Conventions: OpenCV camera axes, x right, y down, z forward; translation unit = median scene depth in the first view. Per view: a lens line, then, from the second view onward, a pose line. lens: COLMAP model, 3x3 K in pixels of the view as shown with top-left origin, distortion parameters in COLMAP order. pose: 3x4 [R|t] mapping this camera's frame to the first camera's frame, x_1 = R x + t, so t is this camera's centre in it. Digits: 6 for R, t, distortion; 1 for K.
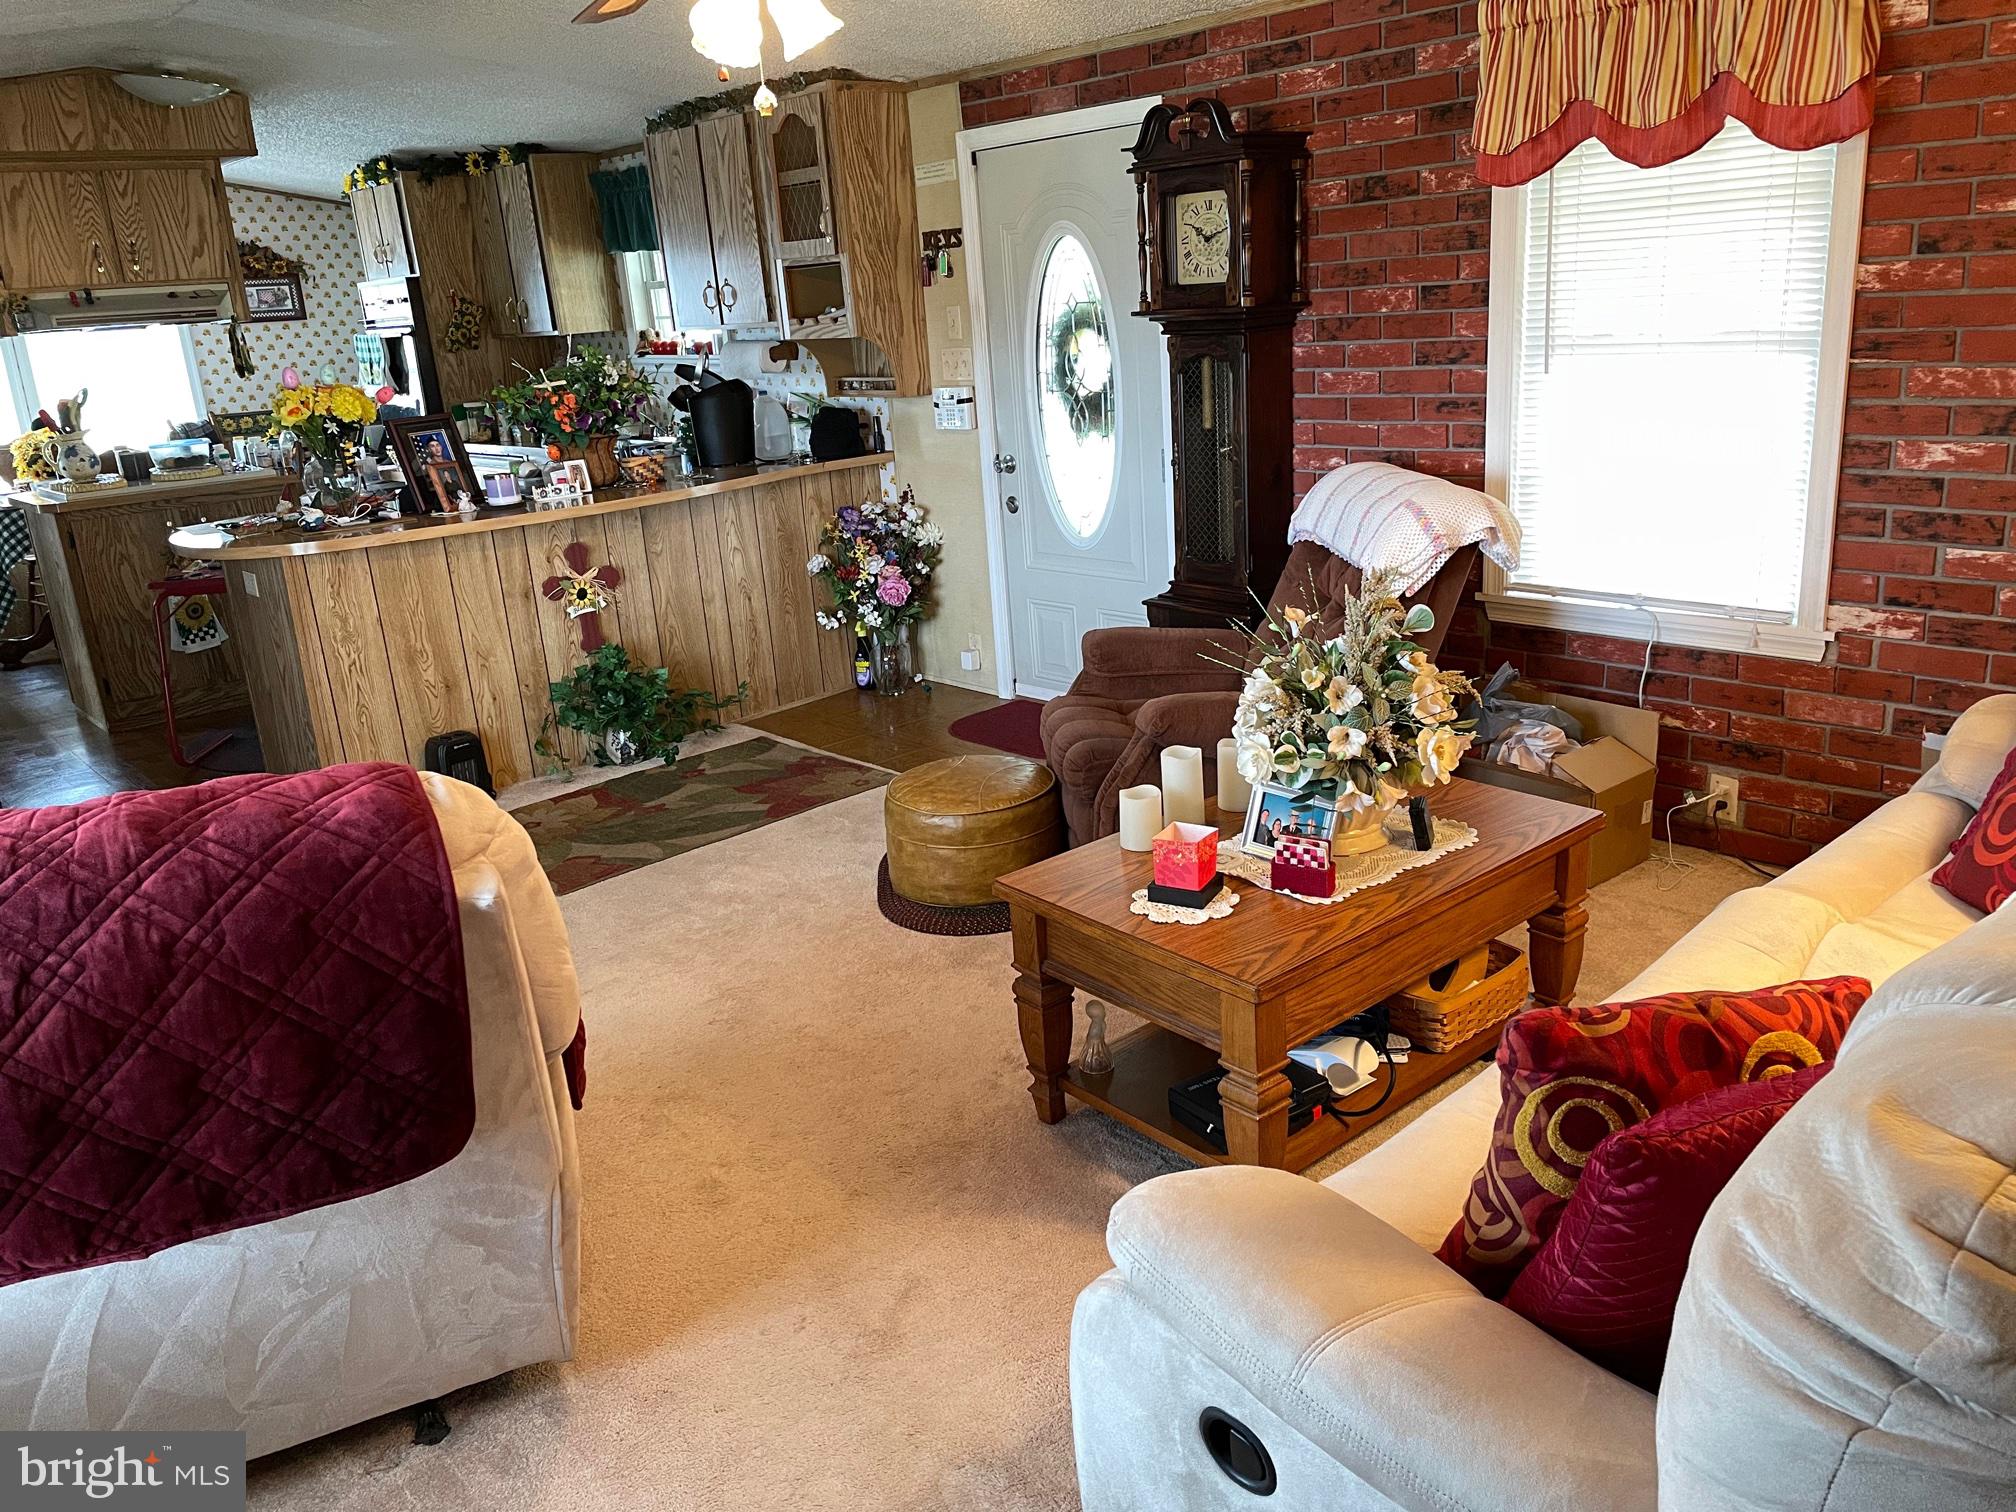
lens RADIAL K [[1521.1, 0, 1023.1], [0, 1521.1, 752.4], [0, 0, 1]] dist [0.074326, -0.101457]
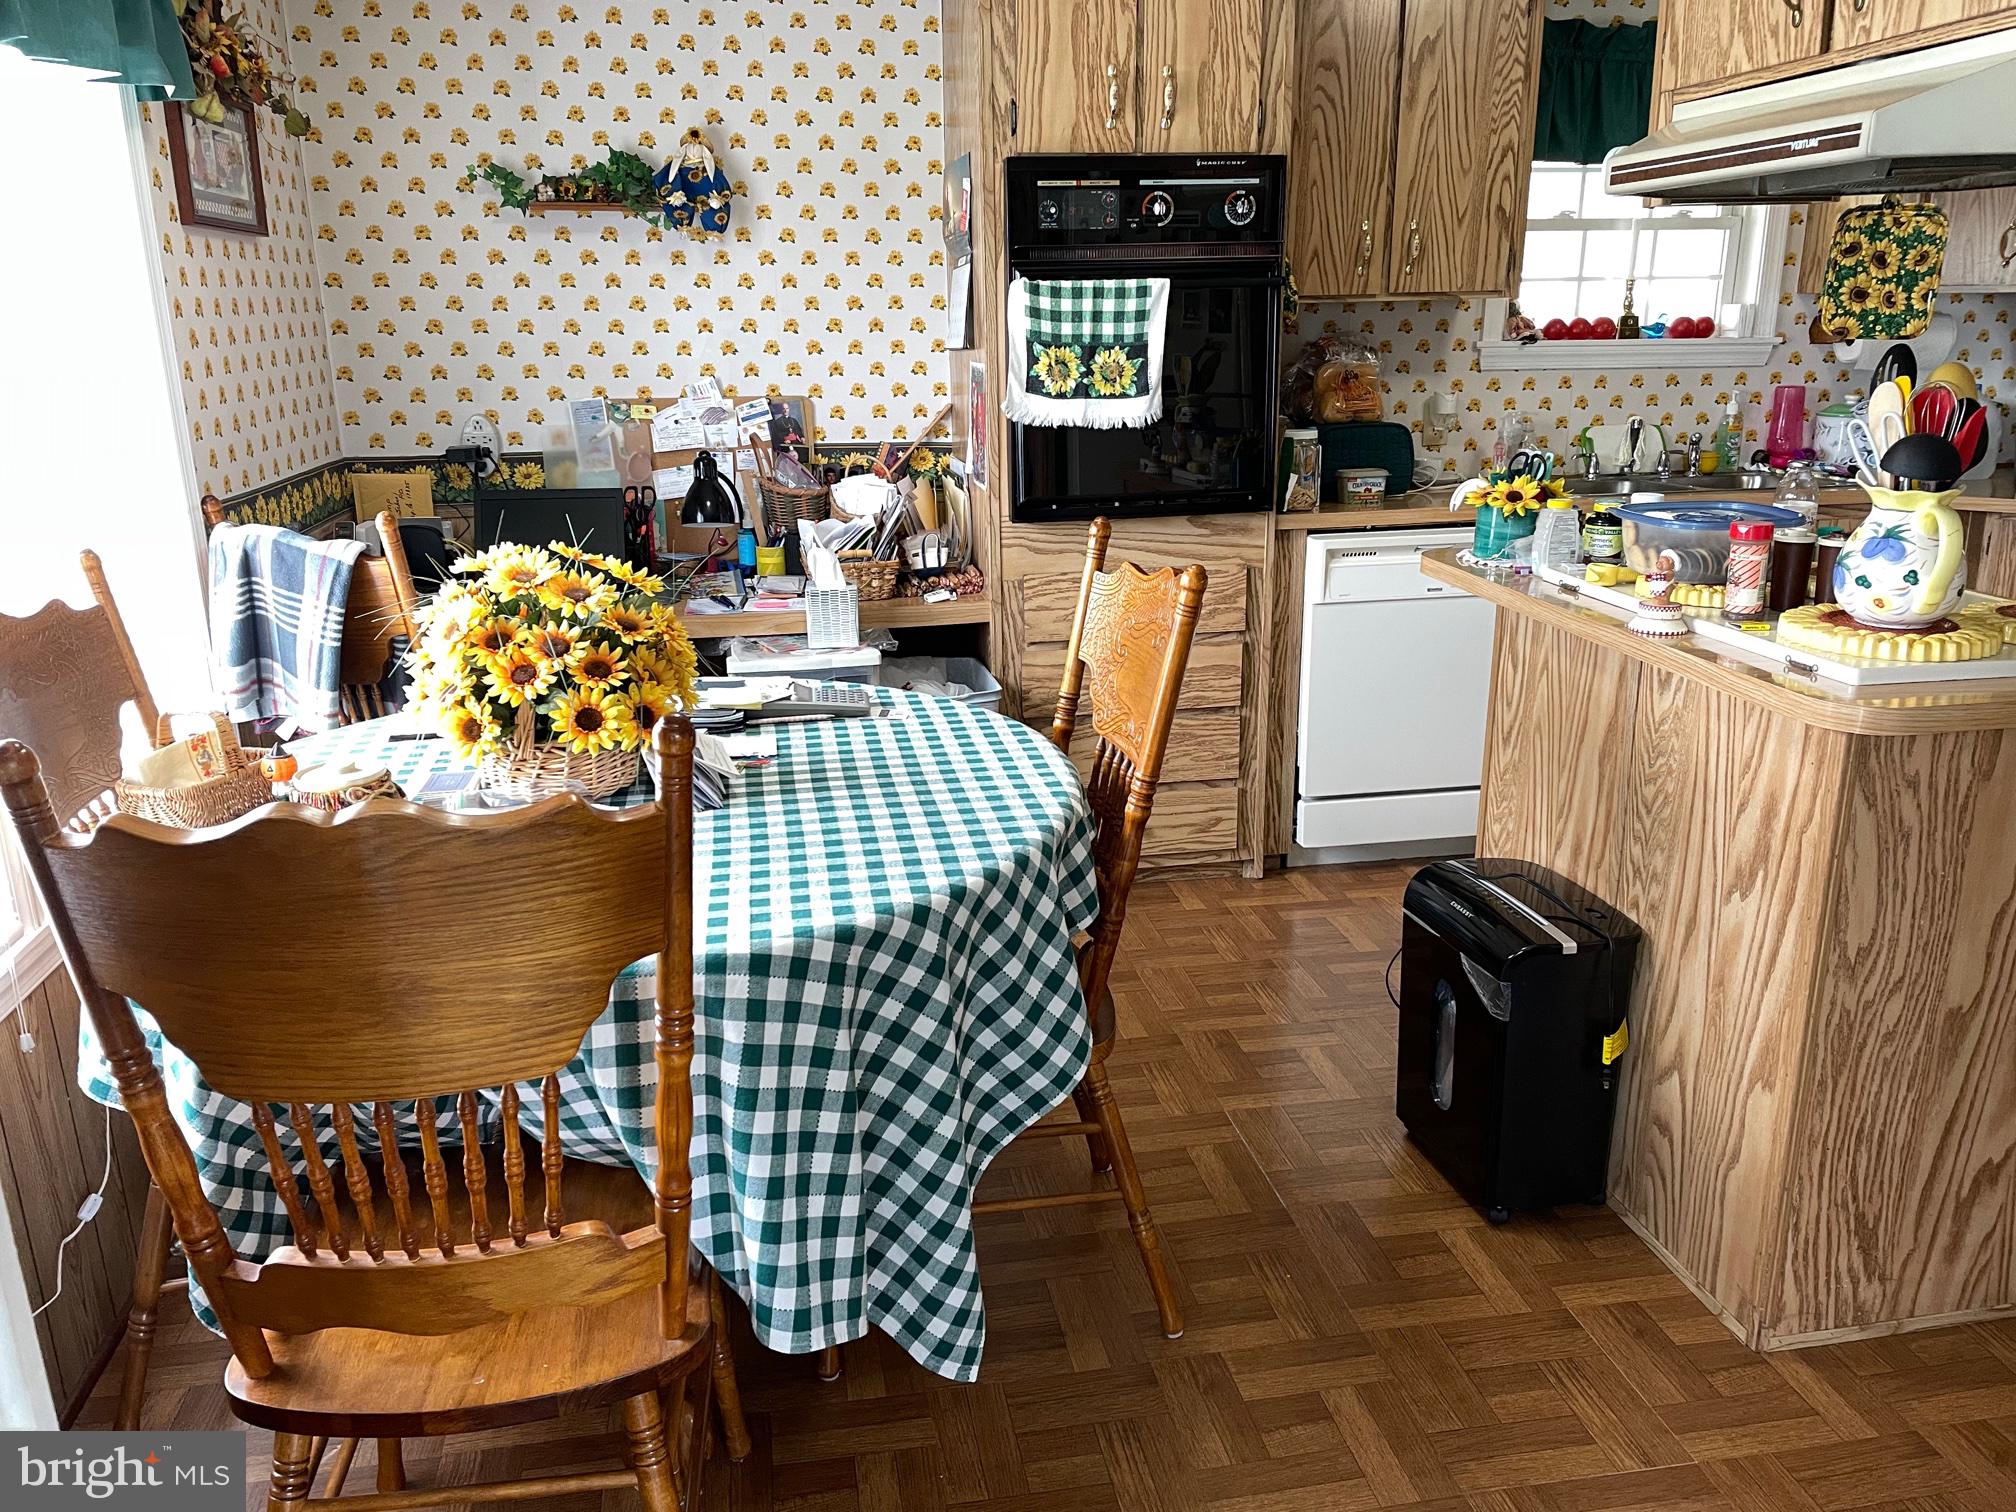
lens RADIAL K [[1521.1, 0, 1021.4], [0, 1521.1, 751.2], [0, 0, 1]] dist [0.074326, -0.101457]
pose [[0.529537, -0.178745, 0.829241, -0.989637], [0.227998, 0.971567, 0.063829, -0.213933], [-0.817072, 0.155265, 0.555235, 0.974345]]
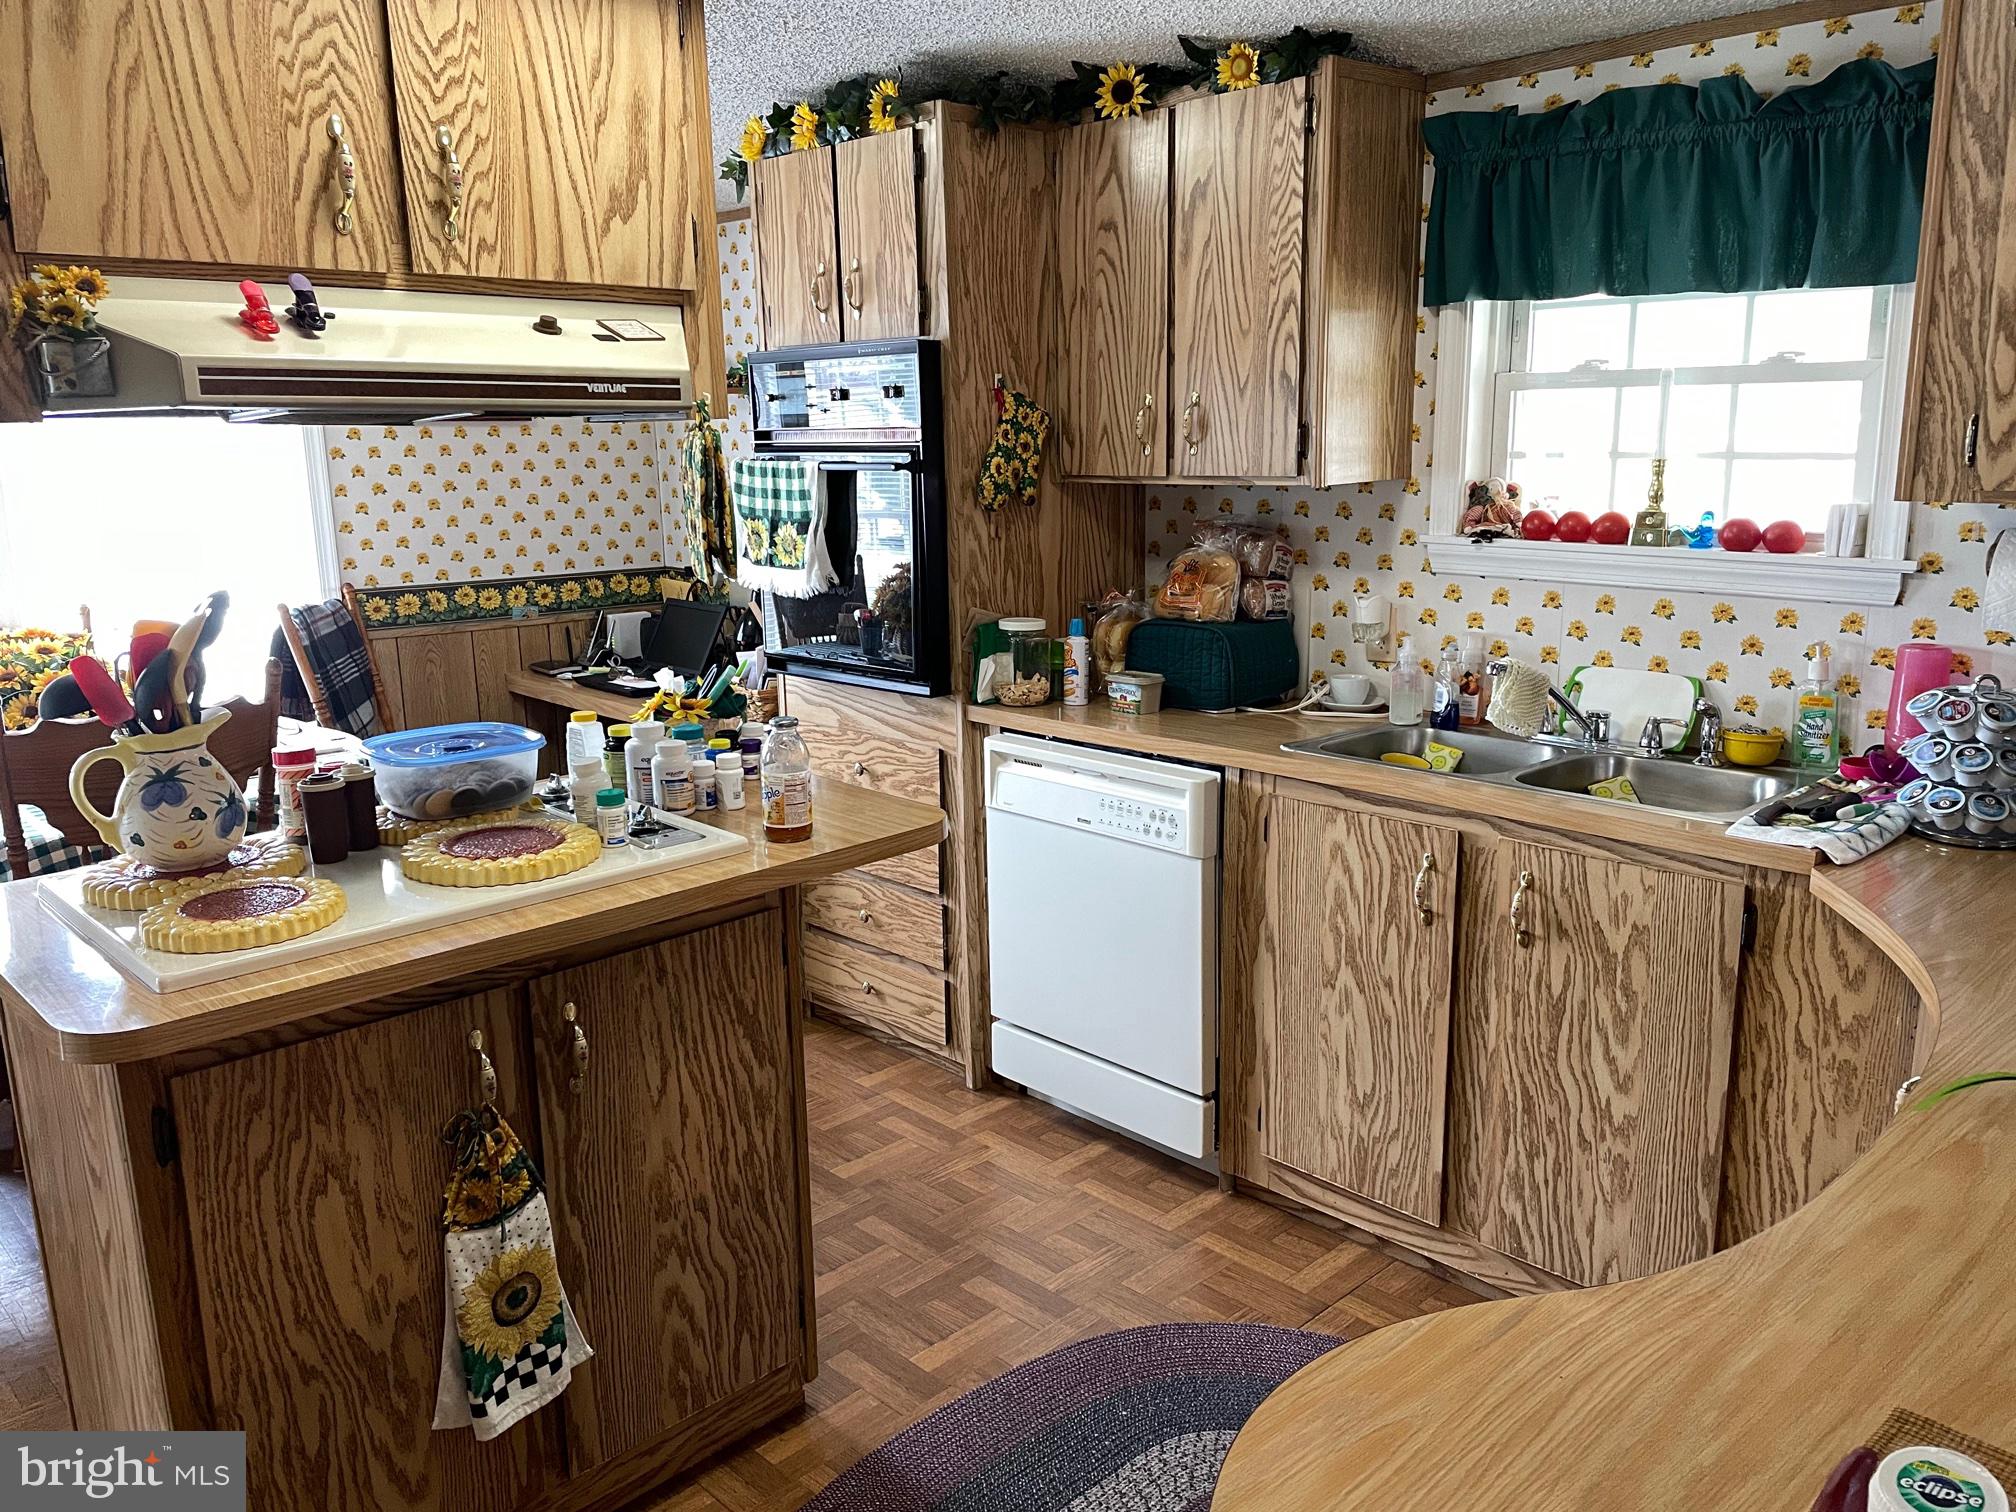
lens RADIAL K [[1521.1, 0, 1014.8], [0, 1521.1, 747.2], [0, 0, 1]] dist [0.074326, -0.101457]
pose [[0.998120, 0.042370, 0.044282, -0.451087], [-0.038344, 0.995372, -0.088120, -0.180000], [-0.047811, 0.086257, 0.995125, 0.665585]]
